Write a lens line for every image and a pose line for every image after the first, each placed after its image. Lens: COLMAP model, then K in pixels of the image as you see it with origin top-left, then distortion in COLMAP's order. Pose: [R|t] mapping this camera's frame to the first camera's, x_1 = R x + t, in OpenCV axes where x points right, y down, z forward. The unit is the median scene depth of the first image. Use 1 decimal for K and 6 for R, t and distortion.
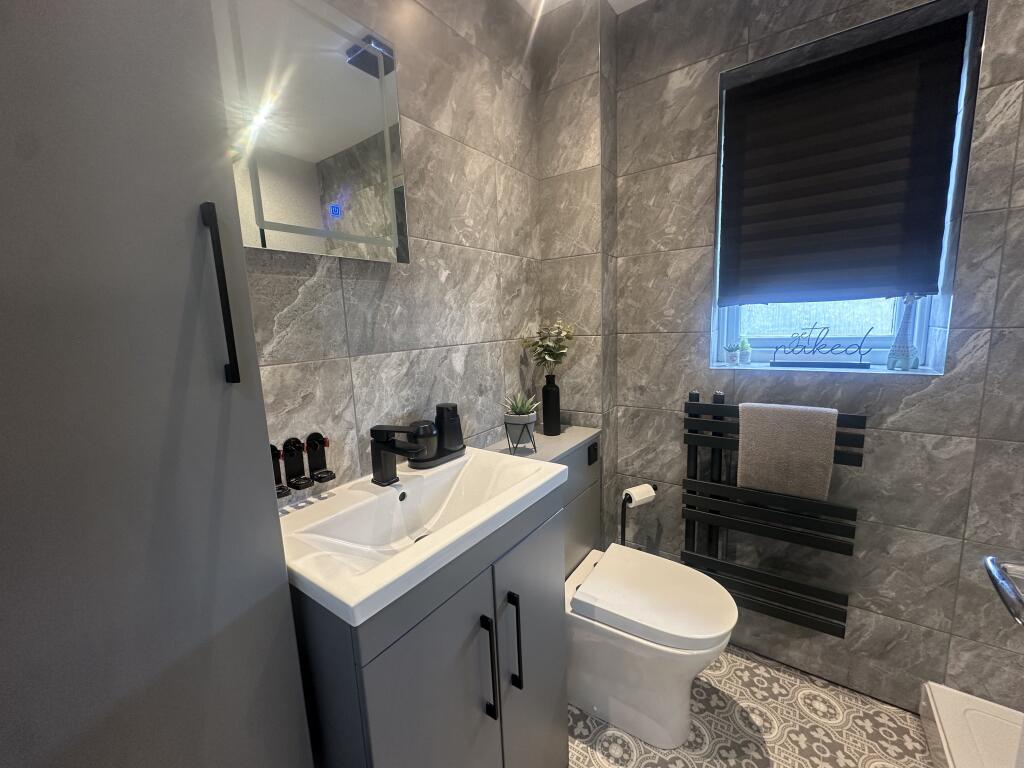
lens RADIAL K [[410.9, 0, 515.5], [0, 410.9, 384.5], [0, 0, 1]] dist [-0.002426, -0.000233]
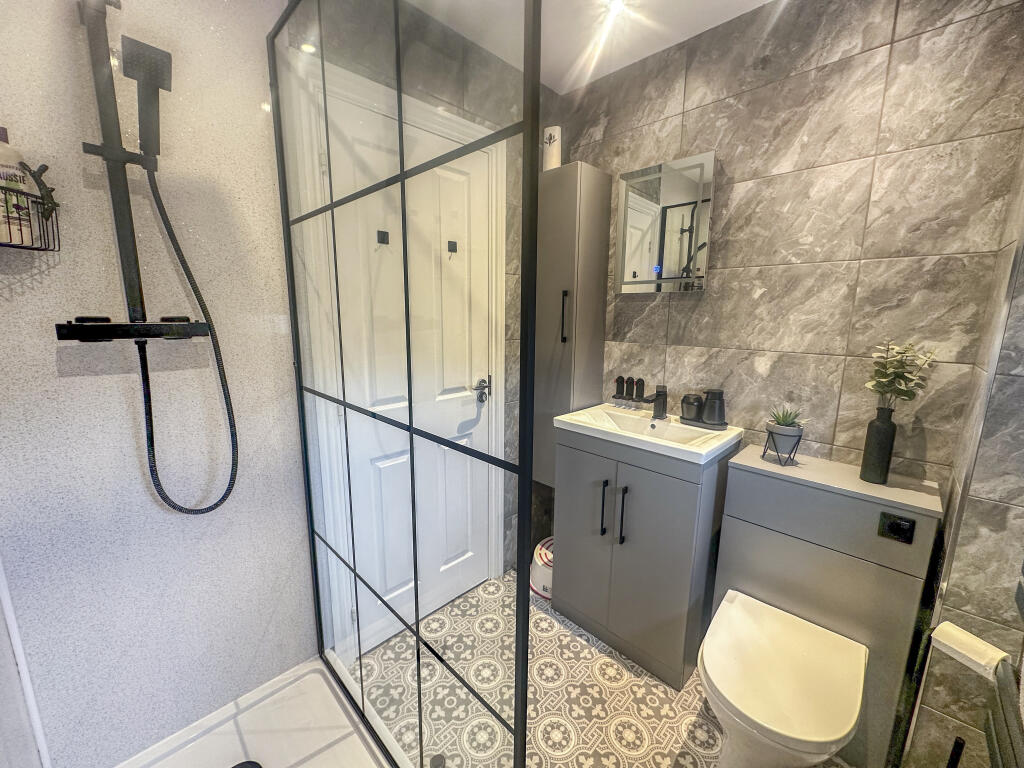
lens RADIAL K [[410.9, 0, 514.3], [0, 410.9, 385.0], [0, 0, 1]] dist [-0.002426, -0.000233]
pose [[-0.169241, 0.213066, -0.962268, 1.222482], [-0.150855, 0.959248, 0.238929, -0.188218], [0.973961, 0.185599, -0.130202, 0.507239]]
